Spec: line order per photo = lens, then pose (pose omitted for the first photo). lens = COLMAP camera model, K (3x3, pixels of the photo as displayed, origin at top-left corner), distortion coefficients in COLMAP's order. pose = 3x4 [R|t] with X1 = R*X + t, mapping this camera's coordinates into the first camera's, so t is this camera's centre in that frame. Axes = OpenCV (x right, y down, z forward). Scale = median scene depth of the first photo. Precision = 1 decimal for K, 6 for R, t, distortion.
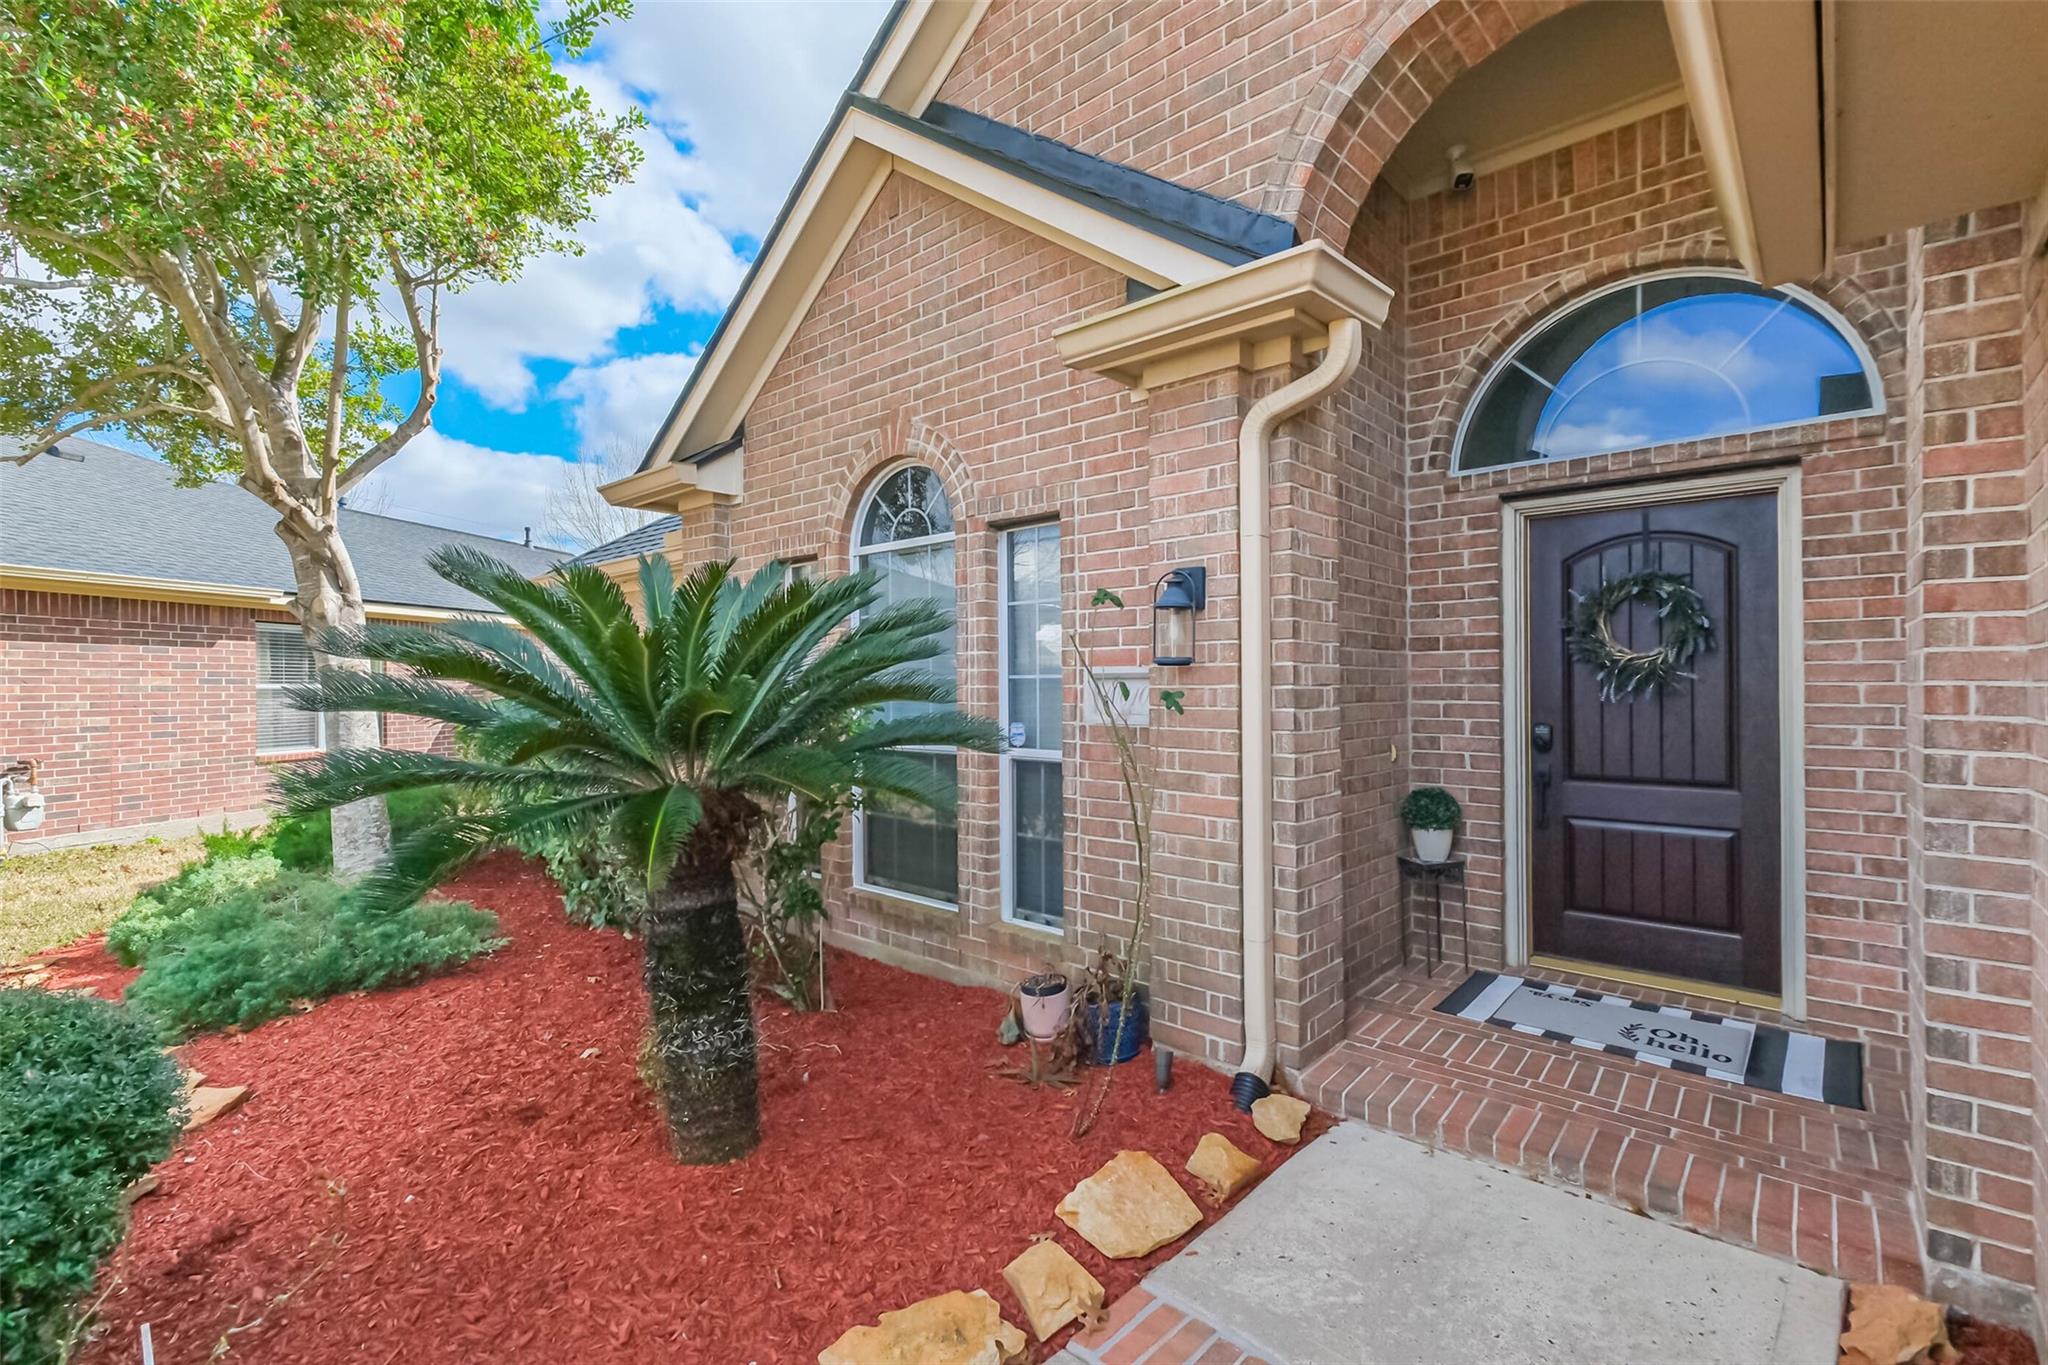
lens RADIAL K [[890.2, 0, 1024.0], [0, 890.2, 682.5], [0, 0, 1]] dist [0.017732, 0.000112]
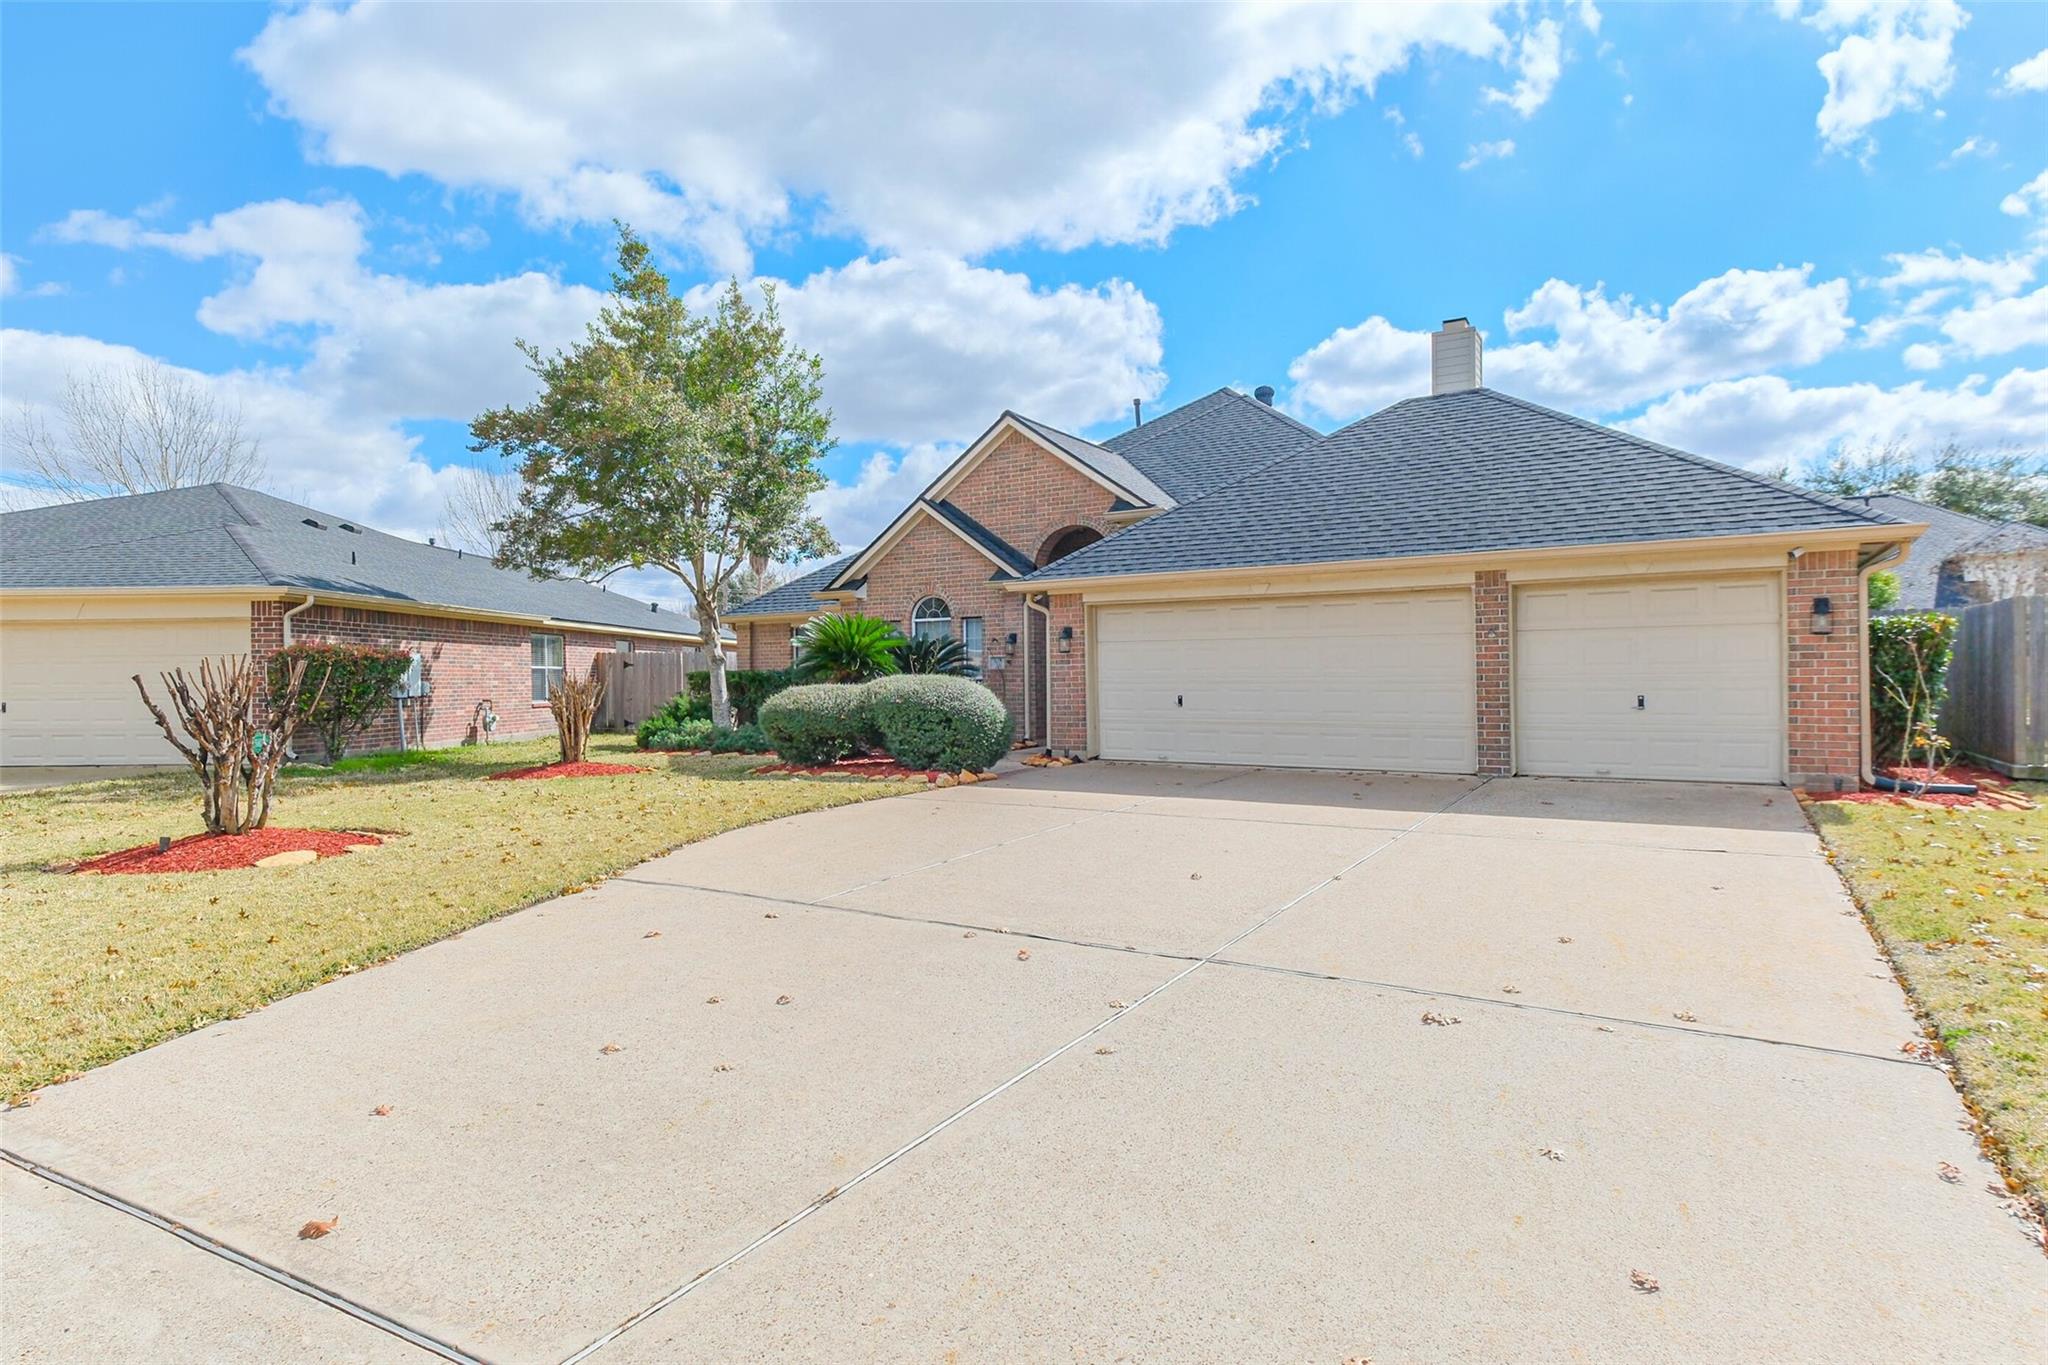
lens RADIAL K [[1044.8, 0, 1024.0], [0, 1044.8, 682.5], [0, 0, 1]] dist [0.000199, 0.000007]
pose [[0.984172, -0.010061, 0.176933, -0.536175], [0.008295, 0.999908, 0.010722, 0.048206], [-0.177024, -0.009085, 0.984165, -3.232499]]
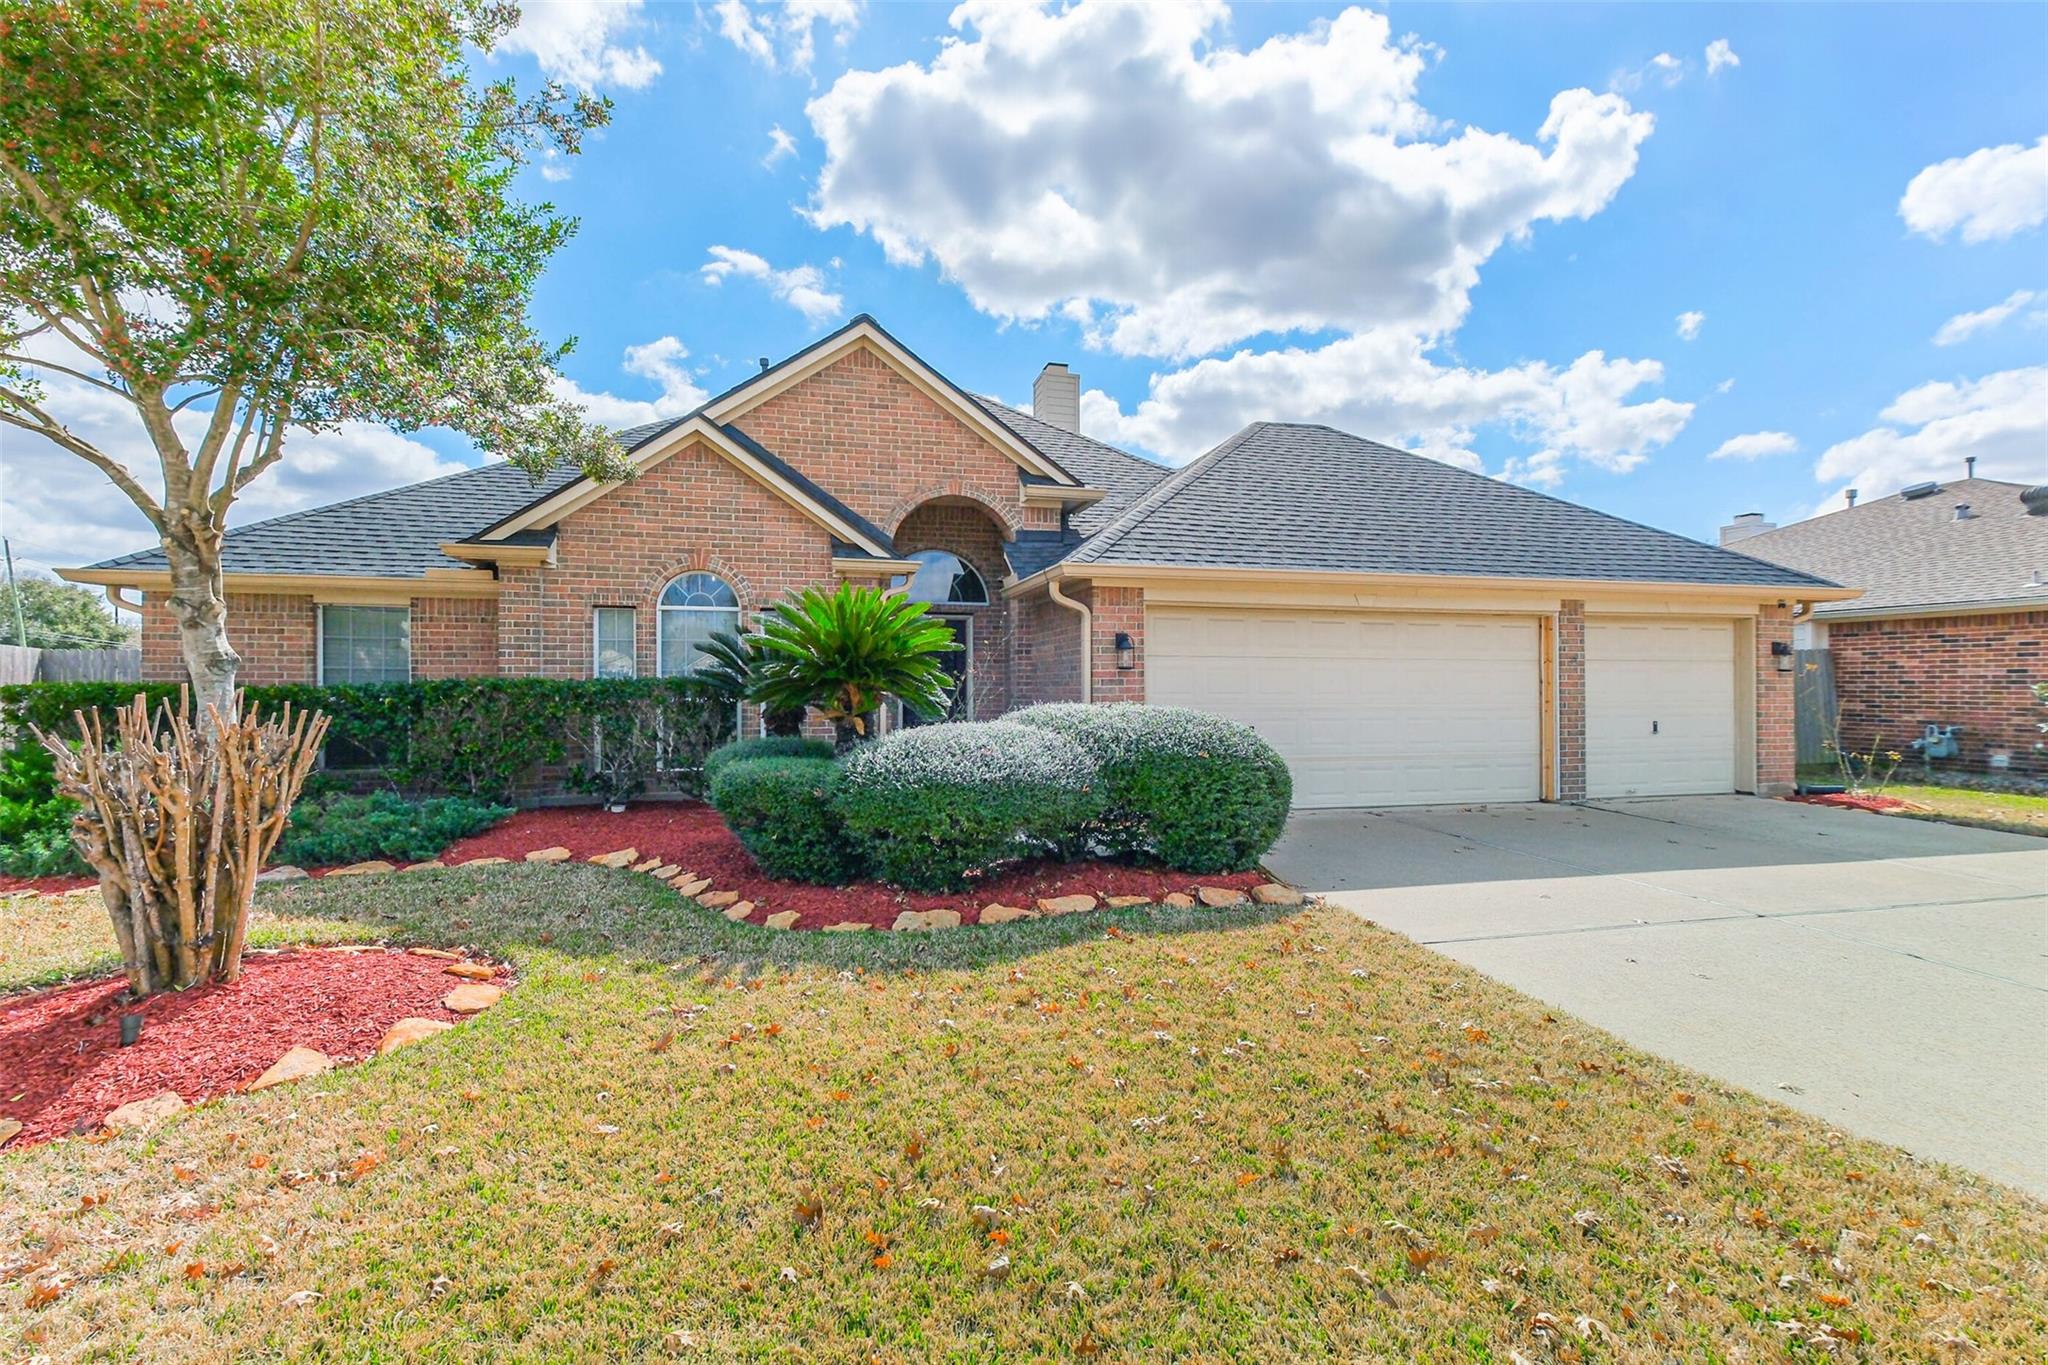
lens RADIAL K [[890.2, 0, 1024.0], [0, 890.2, 682.5], [0, 0, 1]] dist [0.017732, 0.000112]
pose [[0.561635, 0.001320, 0.827384, -1.602108], [-0.004910, 0.999986, 0.001738, 0.017892], [-0.827370, -0.005039, 0.561634, -0.951321]]
